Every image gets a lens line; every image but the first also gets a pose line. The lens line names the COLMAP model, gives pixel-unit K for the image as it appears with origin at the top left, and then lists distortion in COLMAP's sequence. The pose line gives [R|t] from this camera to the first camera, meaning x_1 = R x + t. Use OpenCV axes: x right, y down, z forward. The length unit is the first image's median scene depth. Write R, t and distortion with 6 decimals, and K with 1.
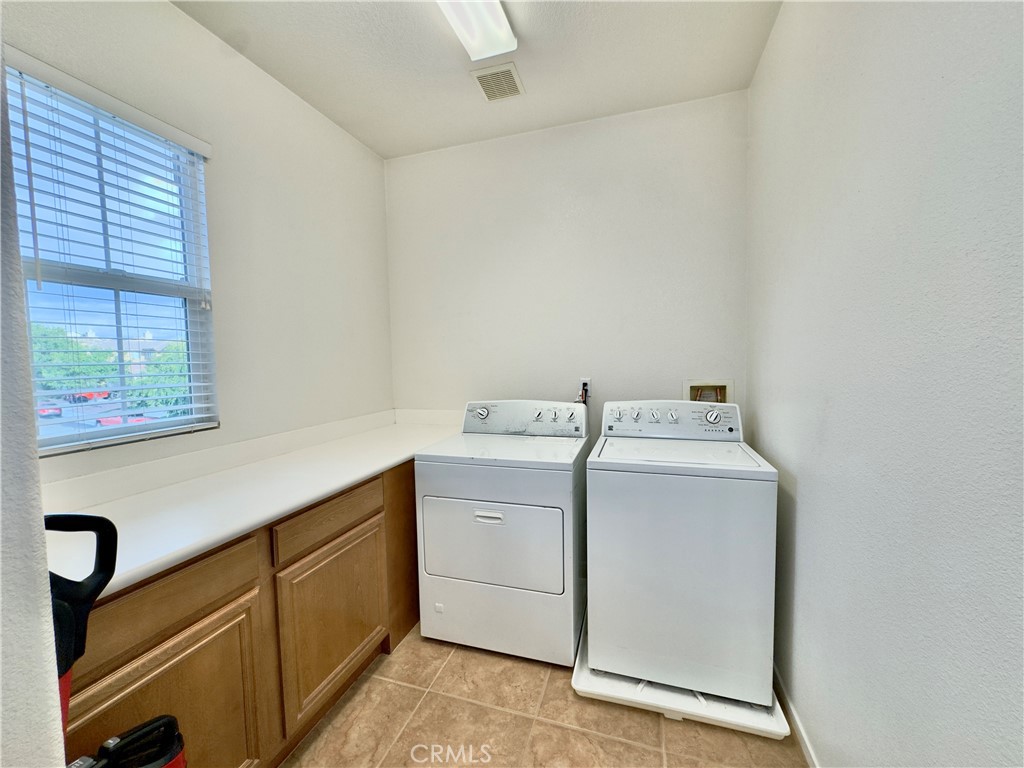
lens RADIAL K [[411.5, 0, 512.0], [0, 411.5, 384.0], [0, 0, 1]] dist [0.000076, 0.000387]
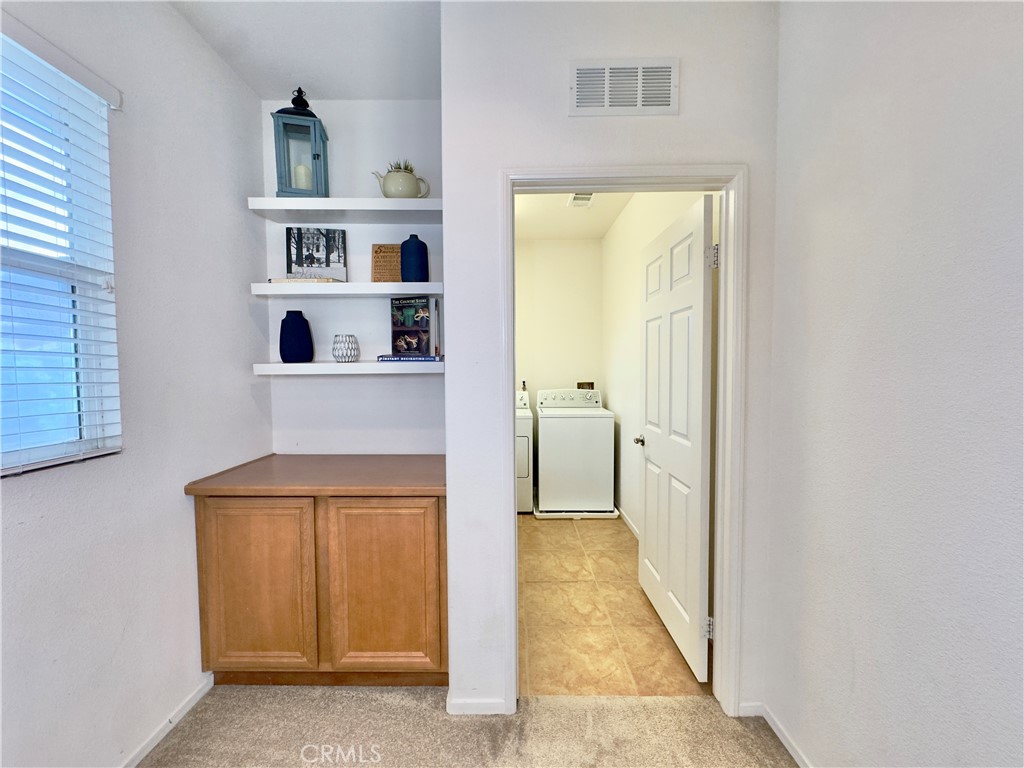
lens RADIAL K [[411.5, 0, 512.0], [0, 411.5, 384.0], [0, 0, 1]] dist [0.000076, 0.000387]
pose [[0.953394, -0.000058, 0.301727, -0.512526], [0.006499, 0.999772, -0.020342, 0.055038], [-0.301657, 0.021355, 0.953177, -0.877116]]
